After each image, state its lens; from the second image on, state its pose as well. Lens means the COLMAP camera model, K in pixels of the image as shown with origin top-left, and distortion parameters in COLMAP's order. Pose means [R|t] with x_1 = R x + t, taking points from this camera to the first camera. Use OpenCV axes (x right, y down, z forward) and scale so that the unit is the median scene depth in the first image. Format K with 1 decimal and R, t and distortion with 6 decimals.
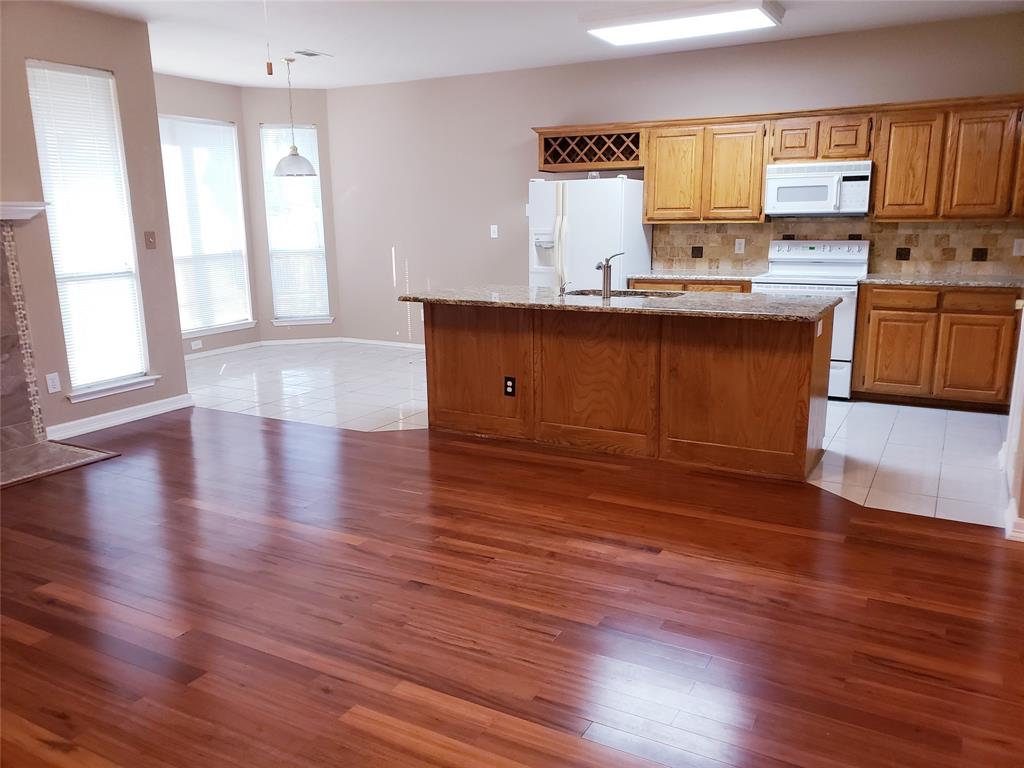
lens RADIAL K [[783.1, 0, 506.1], [0, 783.1, 392.3], [0, 0, 1]] dist [0.076162, -0.129870]
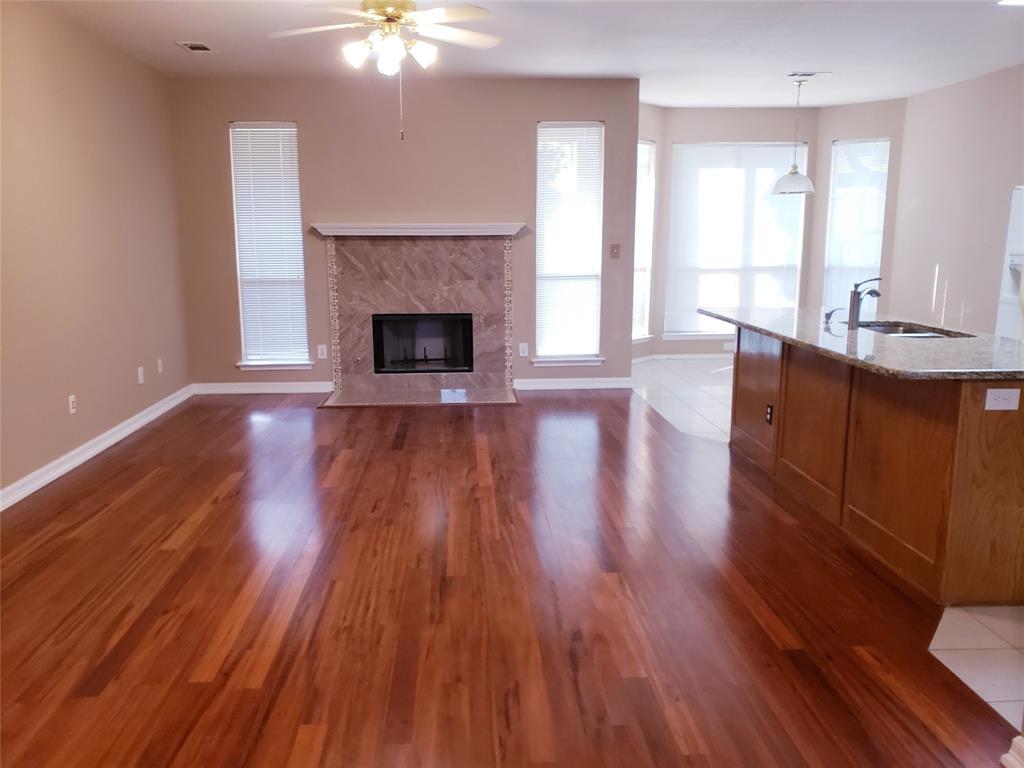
lens RADIAL K [[783.1, 0, 506.1], [0, 783.1, 392.3], [0, 0, 1]] dist [0.076162, -0.129870]
pose [[0.524688, 0.174093, -0.833303, 0.622036], [-0.185685, 0.978701, 0.087554, -0.056099], [0.830797, 0.108793, 0.545839, 0.215486]]
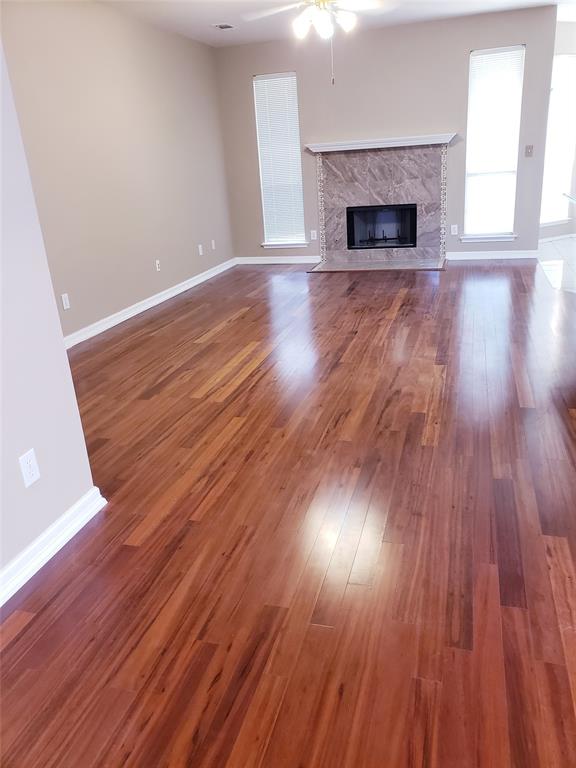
lens RADIAL K [[600.0, 0, 301.7], [0, 600.0, 380.8], [0, 0, 1]] dist [0.000521, -0.011451]
pose [[0.226175, 0.337857, -0.913618, 0.845624], [-0.147844, 0.938963, 0.310629, -0.068541], [0.962802, 0.064817, 0.262320, 0.280604]]
